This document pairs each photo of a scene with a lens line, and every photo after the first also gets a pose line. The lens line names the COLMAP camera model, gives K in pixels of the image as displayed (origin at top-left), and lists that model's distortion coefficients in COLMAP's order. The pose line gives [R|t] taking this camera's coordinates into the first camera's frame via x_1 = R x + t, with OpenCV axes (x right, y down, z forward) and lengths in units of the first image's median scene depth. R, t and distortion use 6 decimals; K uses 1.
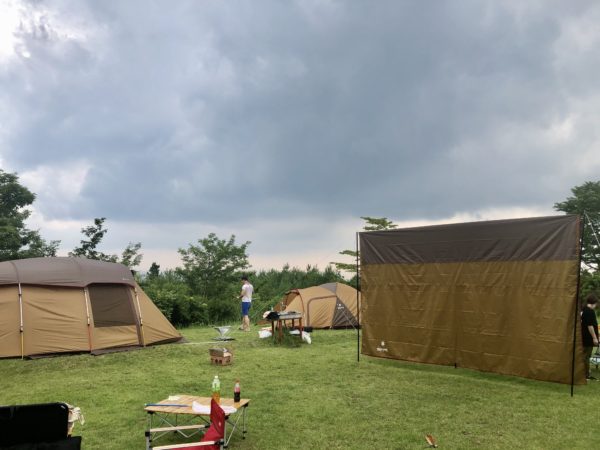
lens RADIAL K [[482.9, 0, 299.3], [0, 482.9, 226.0], [0, 0, 1]] dist [0.016904, -0.002336]
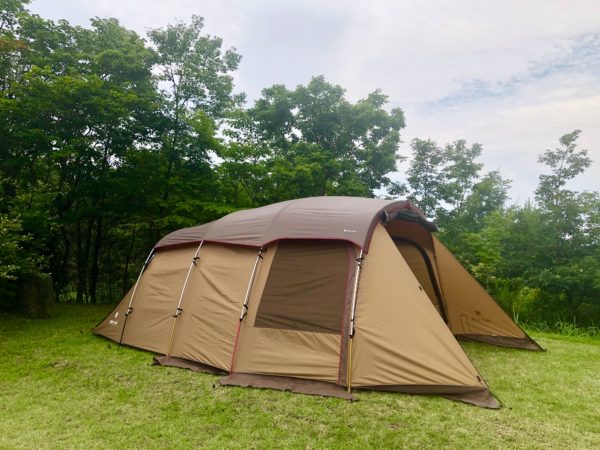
lens RADIAL K [[482.9, 0, 301.2], [0, 482.9, 220.7], [0, 0, 1]] dist [0.016904, -0.002336]
pose [[0.262596, -0.057695, -0.963179, 0.046836], [0.108173, 0.993678, -0.030030, 0.070097], [0.958823, -0.096304, 0.267177, 0.536081]]
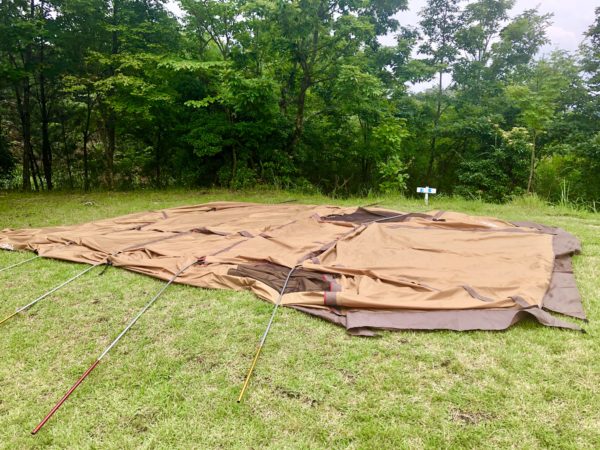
lens RADIAL K [[482.9, 0, 301.8], [0, 482.9, 225.0], [0, 0, 1]] dist [0.016904, -0.002336]
pose [[0.289396, 0.190741, -0.938013, -0.063236], [0.133925, 0.962238, 0.236986, 0.079391], [0.947794, -0.194207, 0.252923, 0.565048]]
